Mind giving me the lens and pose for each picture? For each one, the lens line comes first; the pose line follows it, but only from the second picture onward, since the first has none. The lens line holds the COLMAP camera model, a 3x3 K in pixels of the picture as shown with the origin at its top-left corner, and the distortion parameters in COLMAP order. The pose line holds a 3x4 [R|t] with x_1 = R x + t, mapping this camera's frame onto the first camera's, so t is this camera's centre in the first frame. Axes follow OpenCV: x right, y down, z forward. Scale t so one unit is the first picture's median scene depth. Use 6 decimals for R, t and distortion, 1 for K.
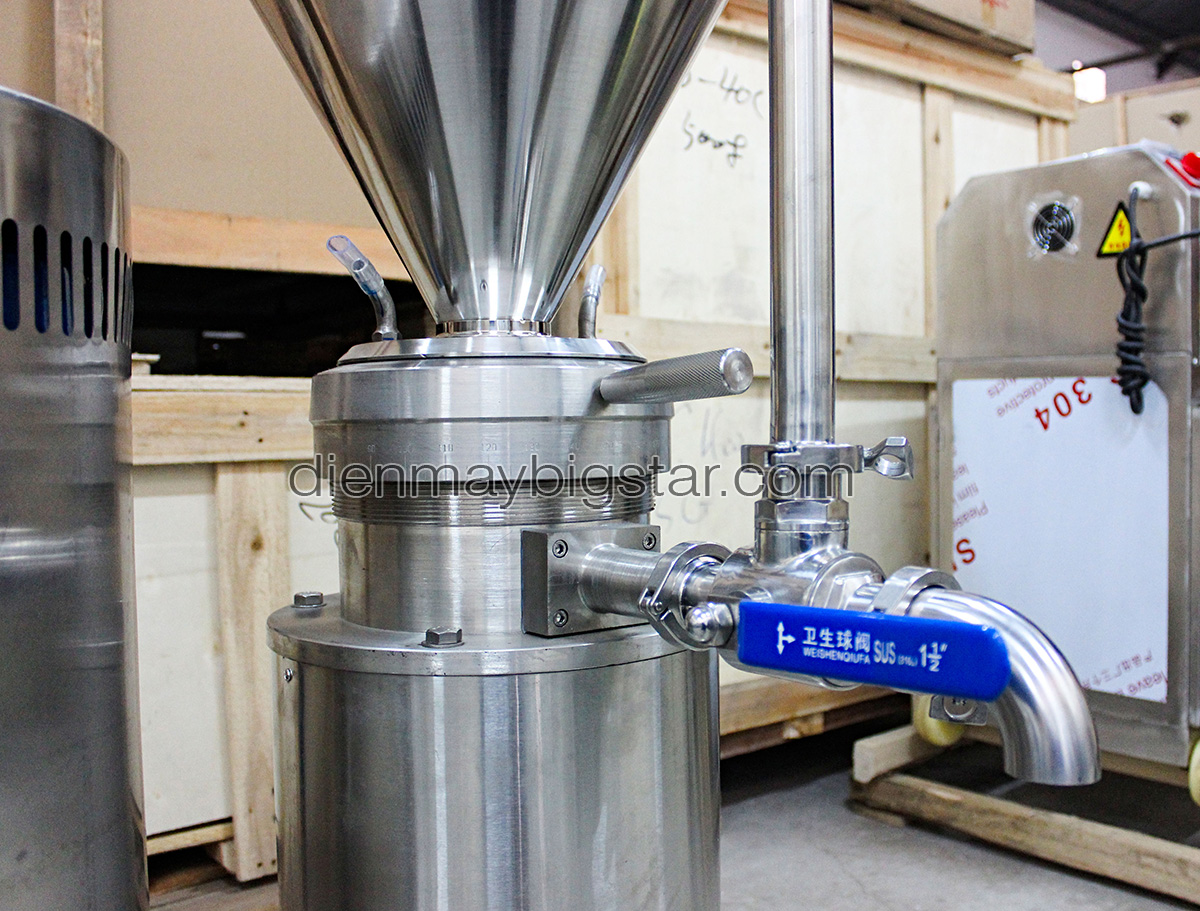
lens RADIAL K [[1195.1, 0, 683.7], [0, 1195.1, 458.0], [0, 0, 1]] dist [-0.097721, 0.014073]
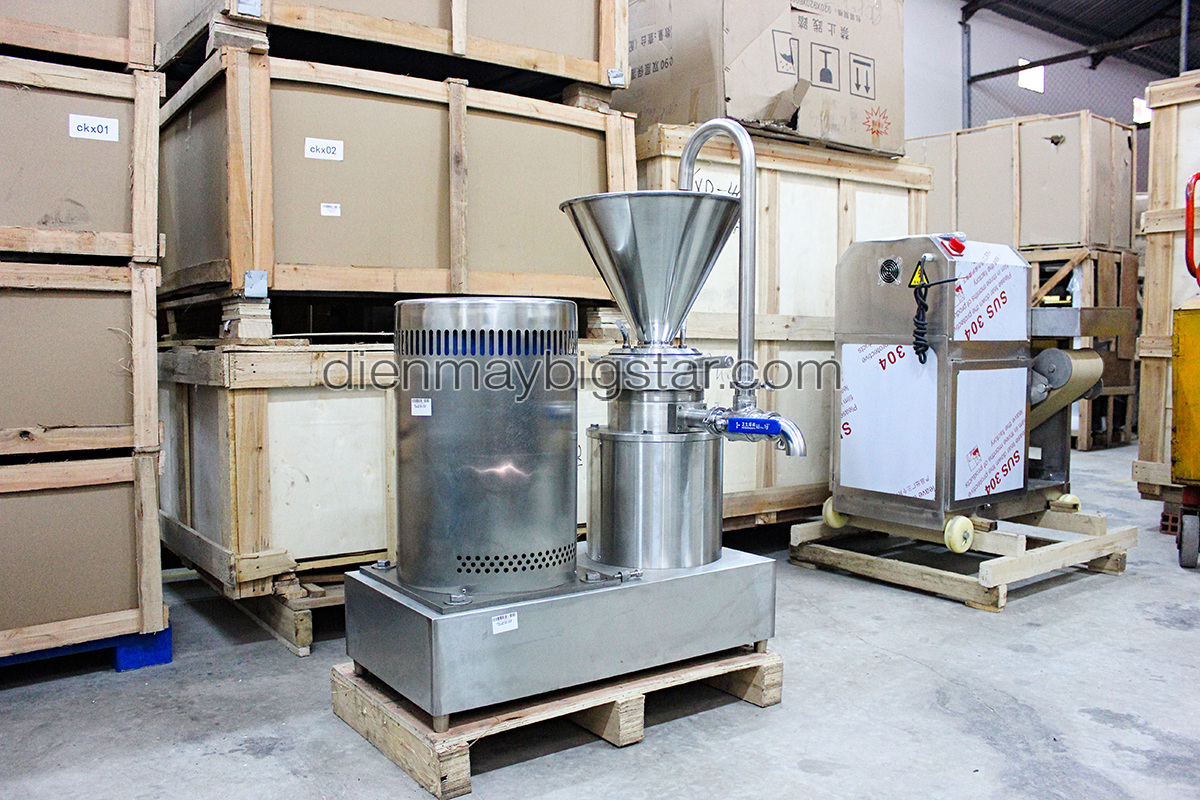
lens RADIAL K [[996.4, 0, 600.0], [0, 996.4, 400.0], [0, 0, 1]] dist [-0.153804, 0.145161]
pose [[0.995253, 0.016585, -0.095895, -0.021248], [-0.014019, 0.999527, 0.027366, -0.011491], [0.096303, -0.025892, 0.995015, -0.783080]]
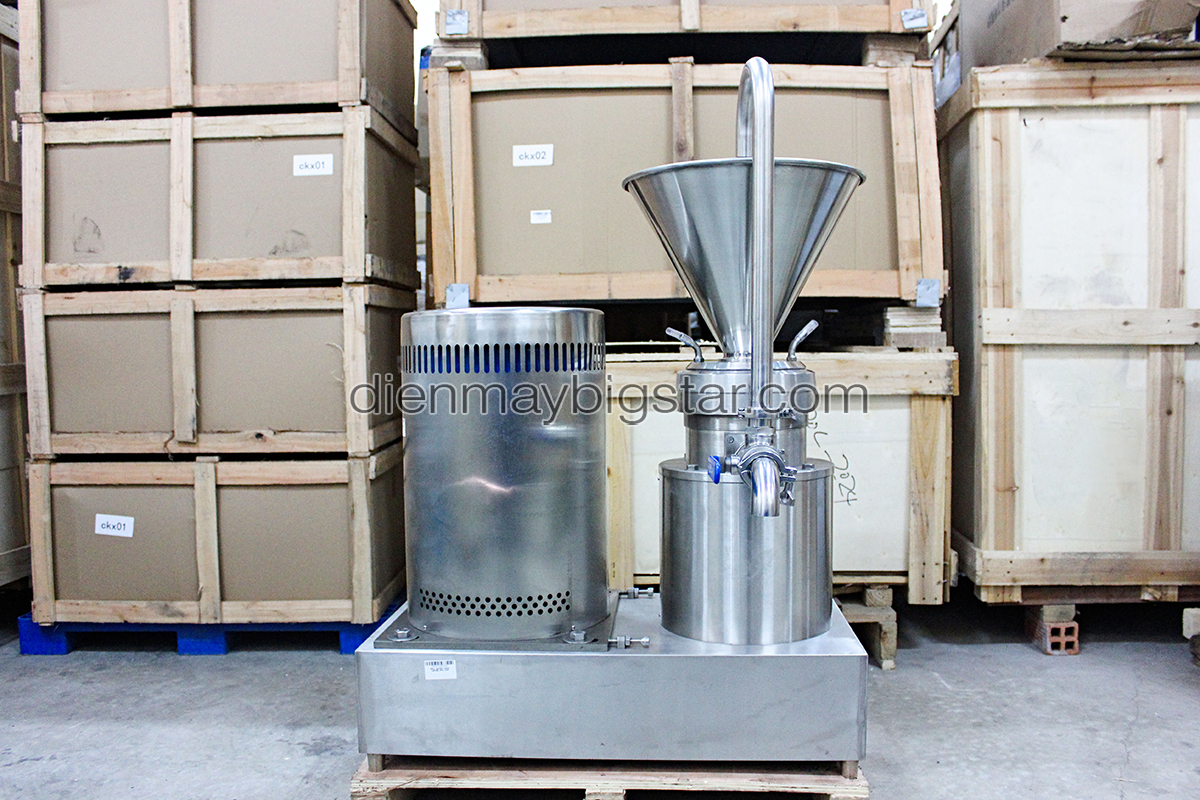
lens RADIAL K [[1030.4, 0, 600.0], [0, 1030.4, 400.0], [0, 0, 1]] dist [-0.156075, 0.144603]
pose [[0.713532, 0.037149, -0.699637, 0.541117], [-0.017042, 0.999218, 0.035676, -0.039547], [0.700415, -0.013533, 0.713607, -0.356536]]
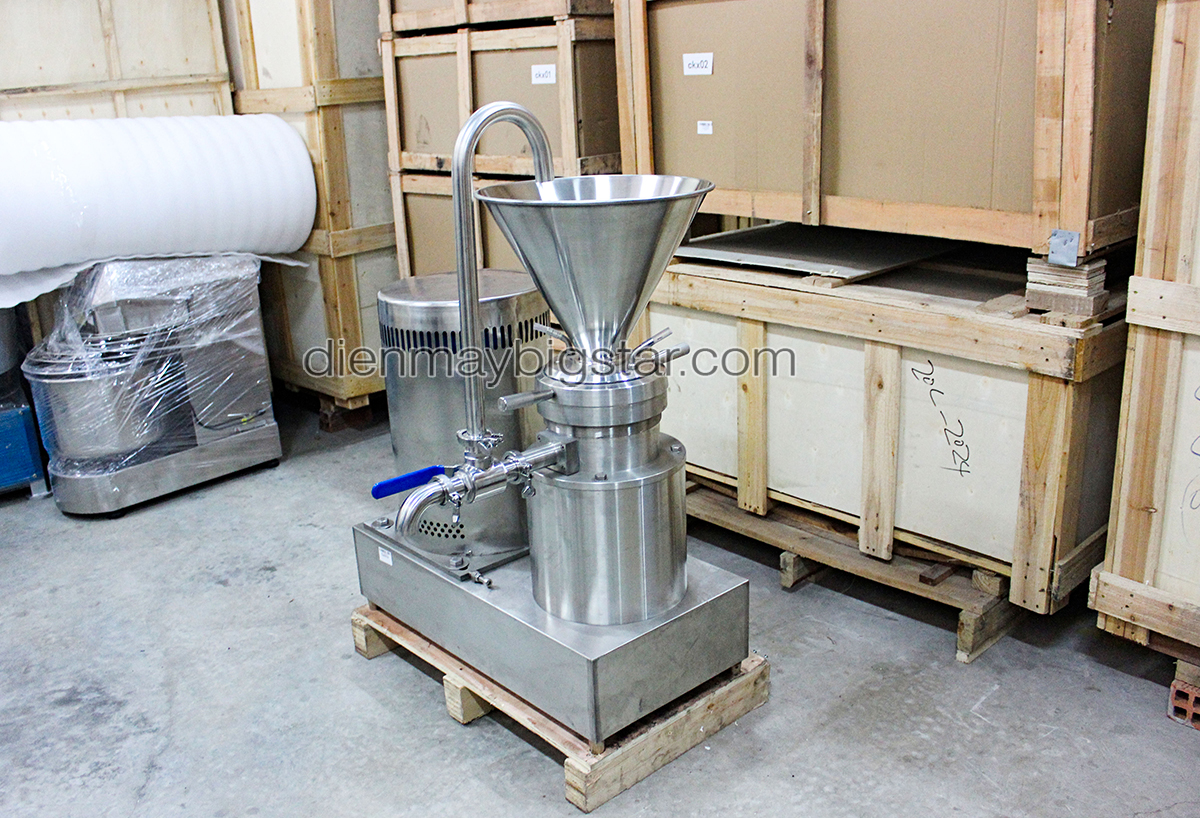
lens RADIAL K [[1086.7, 0, 597.9], [0, 1086.7, 387.7], [0, 0, 1]] dist [-0.088805, 0.017583]
pose [[0.017999, 0.305726, -0.951949, 1.031284], [0.015583, 0.951902, 0.306006, -0.372600], [0.999717, -0.020343, 0.012369, 0.463990]]
